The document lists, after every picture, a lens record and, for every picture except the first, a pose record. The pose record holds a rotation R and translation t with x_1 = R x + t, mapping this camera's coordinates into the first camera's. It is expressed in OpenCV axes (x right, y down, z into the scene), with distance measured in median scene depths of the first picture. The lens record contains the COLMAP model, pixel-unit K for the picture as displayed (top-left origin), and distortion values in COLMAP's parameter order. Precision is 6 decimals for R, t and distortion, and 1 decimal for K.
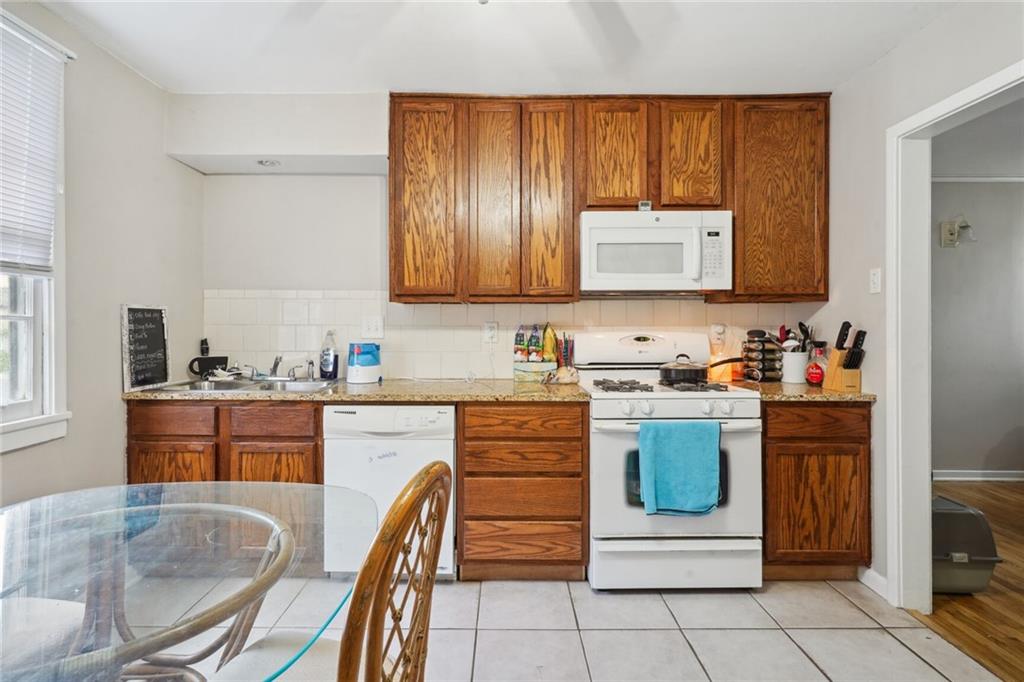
lens RADIAL K [[488.4, 0, 507.1], [0, 488.4, 319.3], [0, 0, 1]] dist [-0.000401, 0.000107]
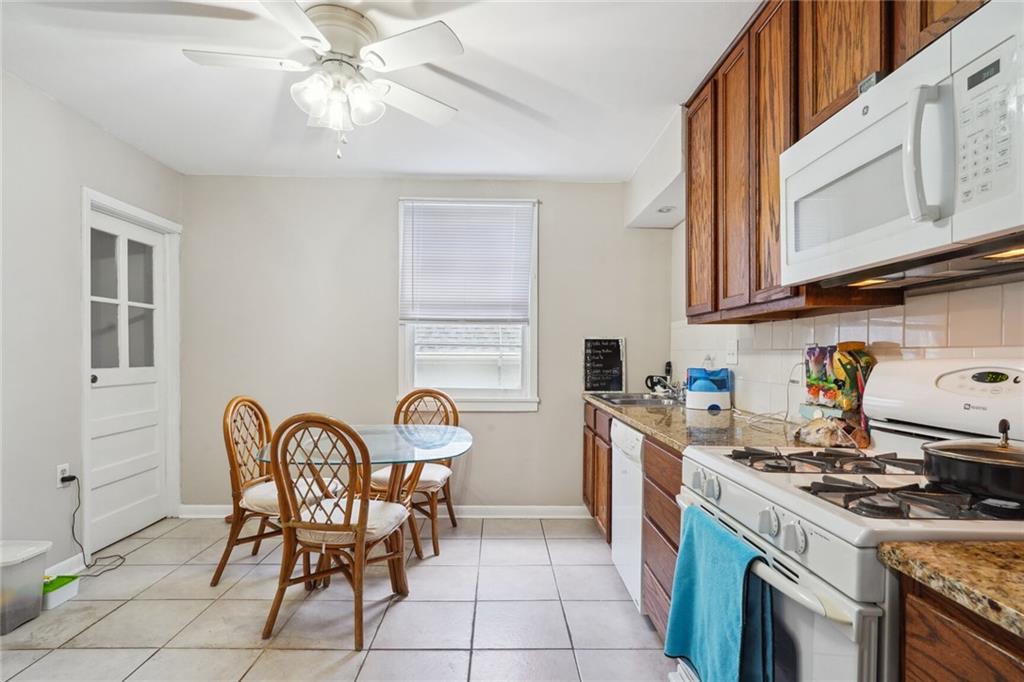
lens RADIAL K [[521.2, 0, 515.0], [0, 521.2, 340.3], [0, 0, 1]] dist [-0.000432, 0.000067]
pose [[0.025877, -0.027226, -0.999294, 0.781503], [0.007532, 0.999606, -0.027039, 0.020773], [0.999637, -0.006827, 0.026072, 0.661541]]
